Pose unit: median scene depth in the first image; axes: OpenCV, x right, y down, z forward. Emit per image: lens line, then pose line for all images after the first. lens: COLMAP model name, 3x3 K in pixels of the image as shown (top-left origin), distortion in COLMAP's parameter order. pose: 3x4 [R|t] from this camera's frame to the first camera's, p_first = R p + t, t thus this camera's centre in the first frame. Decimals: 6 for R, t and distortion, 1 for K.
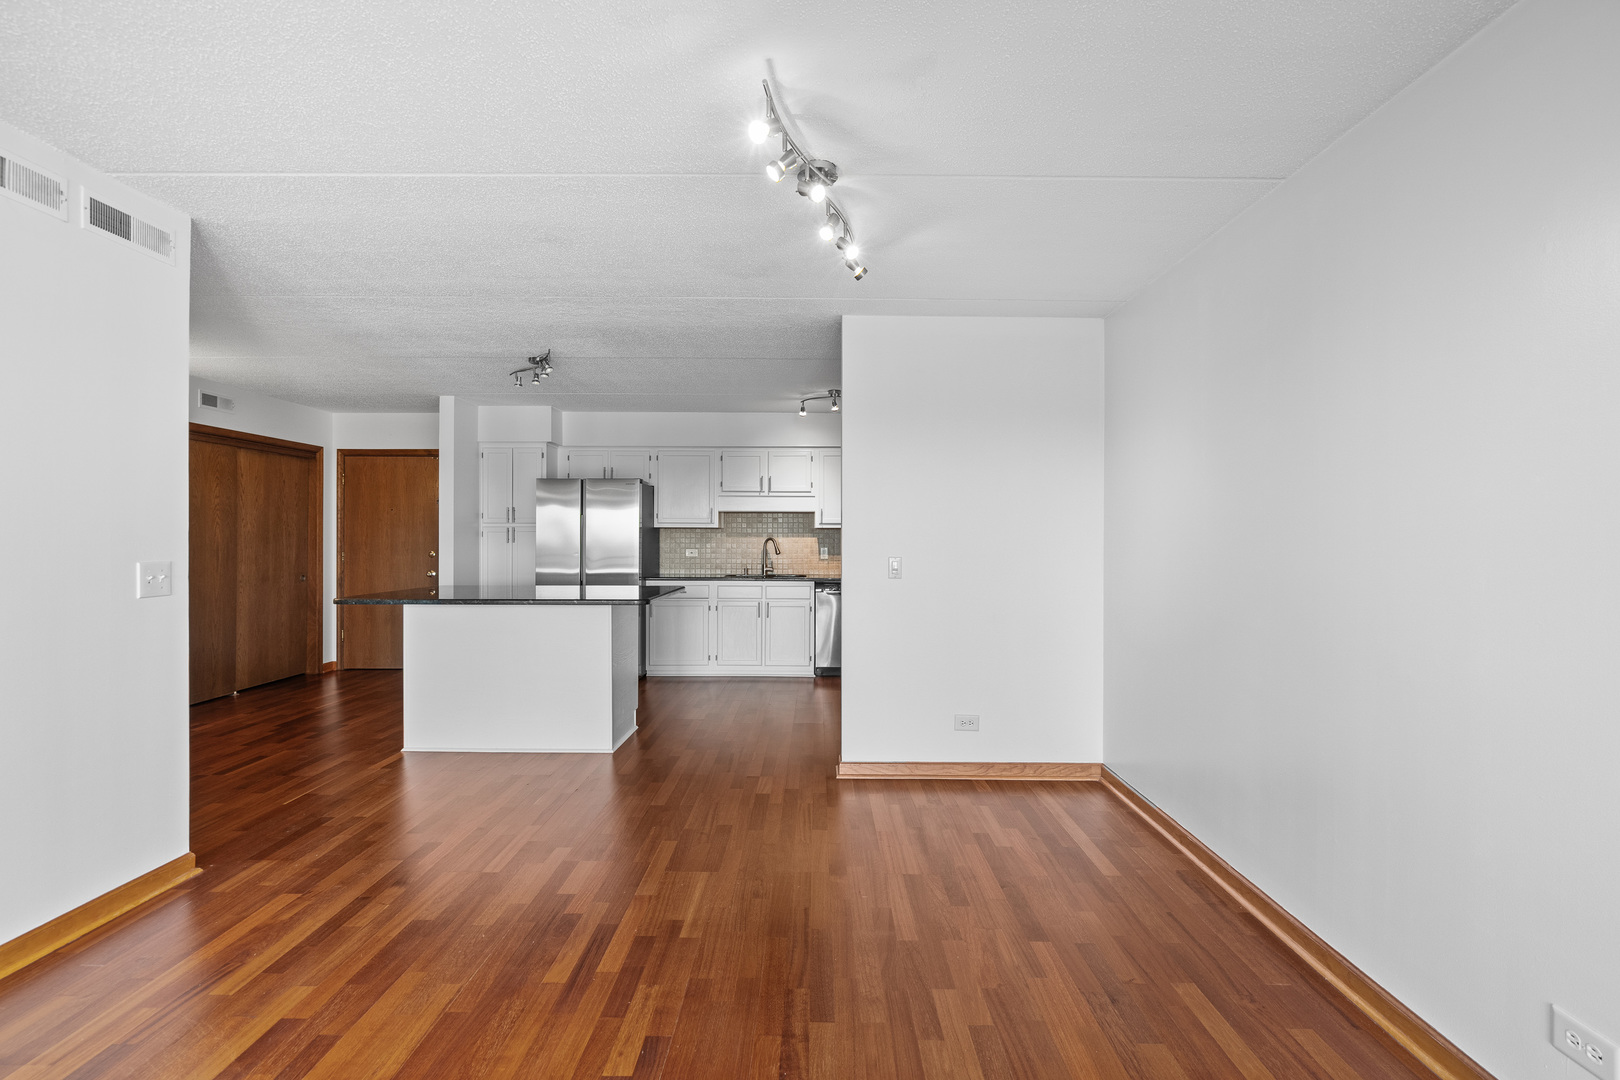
lens RADIAL K [[733.8, 0, 810.0], [0, 733.8, 540.0], [0, 0, 1]] dist [-0.004419, 0.000278]
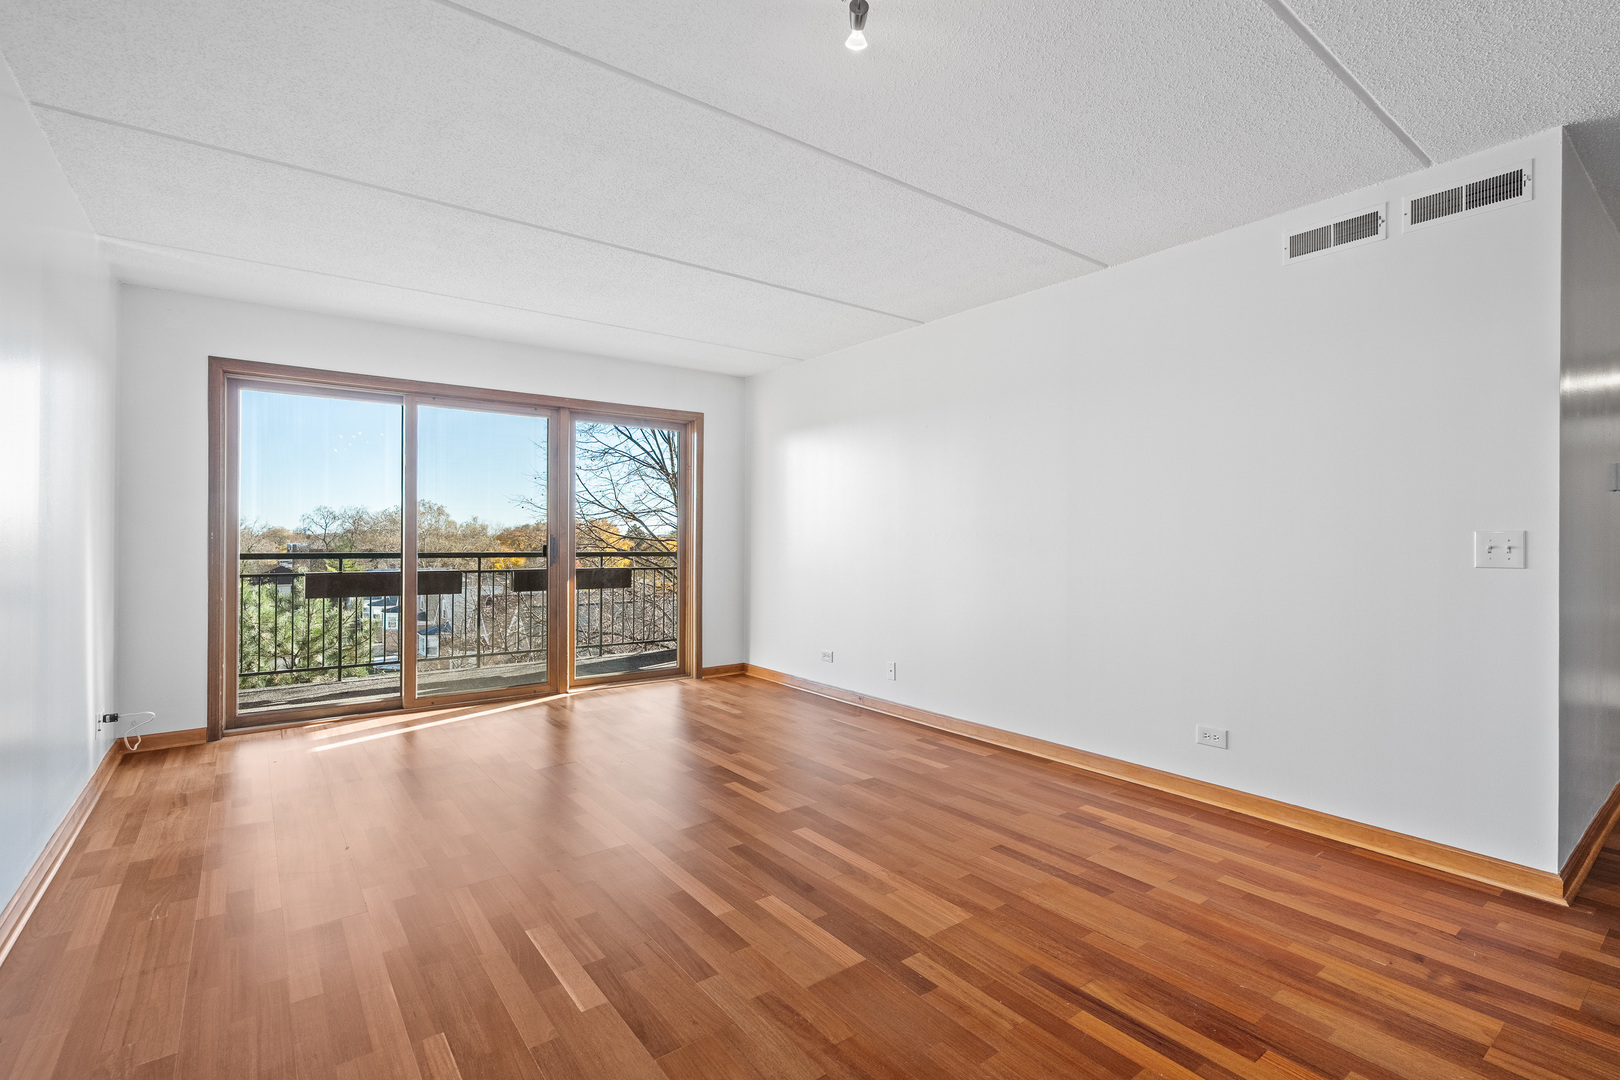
lens RADIAL K [[742.8, 0, 810.0], [0, 742.8, 540.0], [0, 0, 1]] dist [-0.001680, 0.000289]
pose [[-0.792764, -0.008781, -0.609466, 0.154929], [-0.011761, 0.999930, 0.000890, 0.020882], [0.609416, 0.007874, -0.792812, 0.489393]]
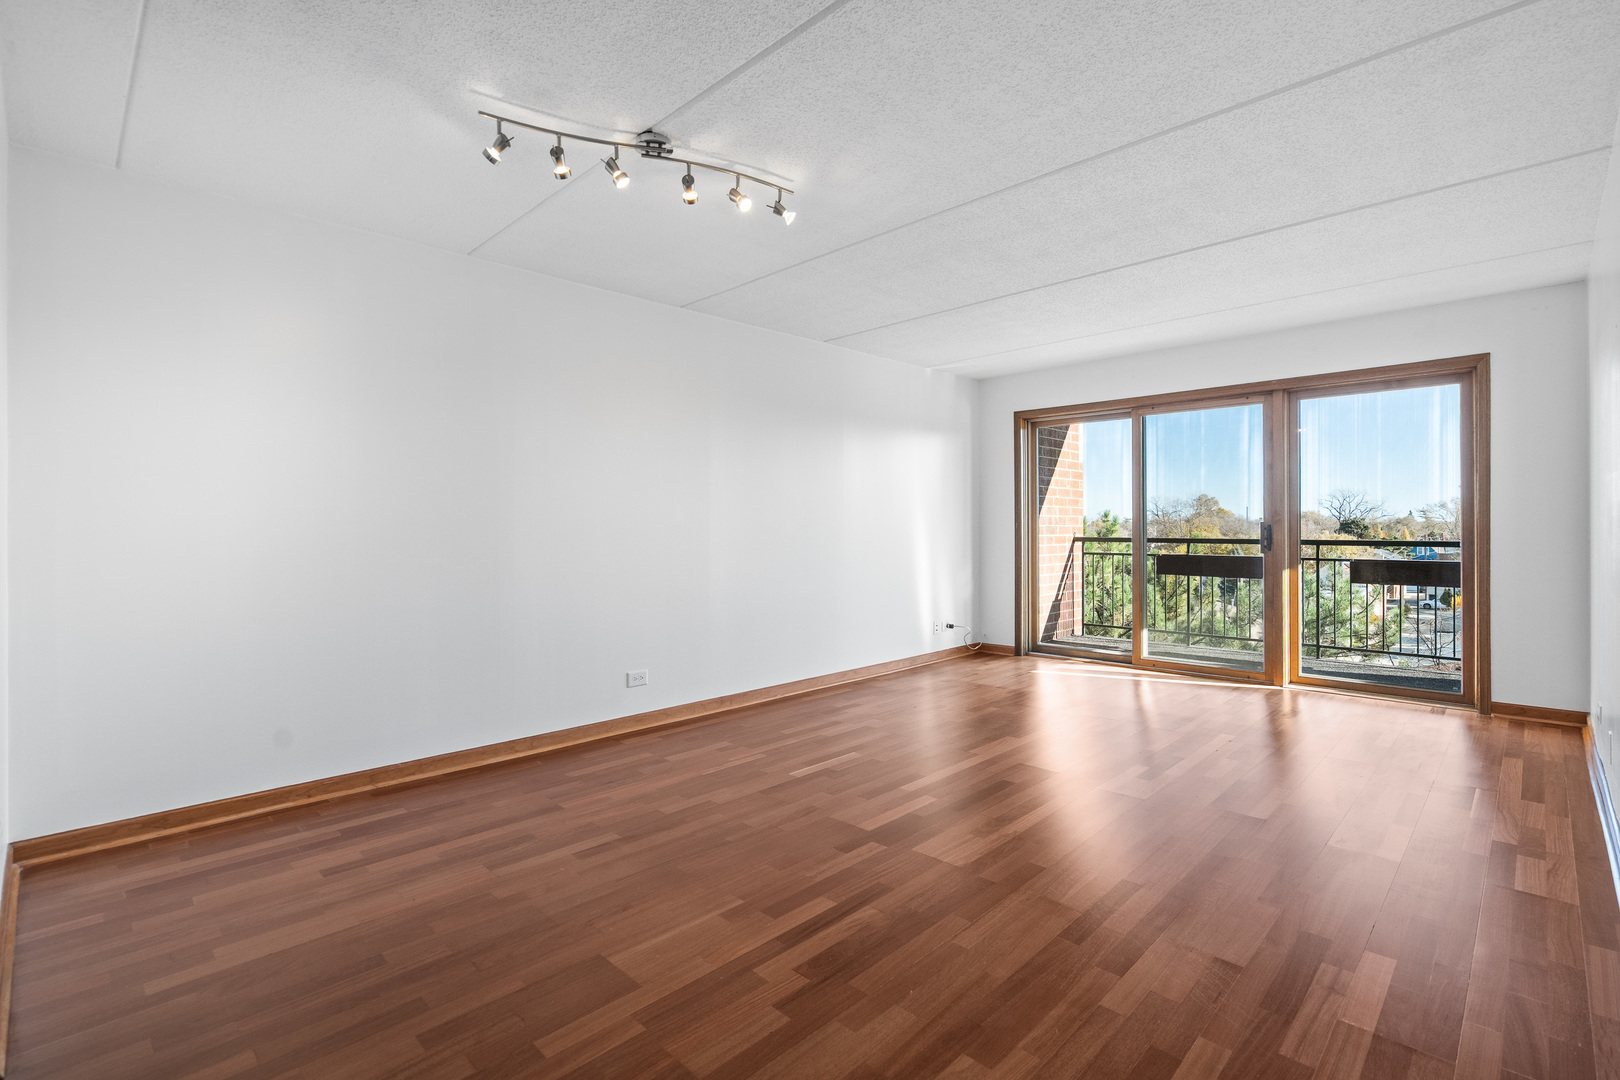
lens RADIAL K [[745.9, 0, 815.5], [0, 745.9, 522.5], [0, 0, 1]] dist [-0.003857, 0.000119]
pose [[-0.722316, 0.000506, 0.691563, -0.331262], [0.002989, 0.999993, 0.002390, 0.016683], [-0.691557, 0.003793, -0.722312, 0.591302]]
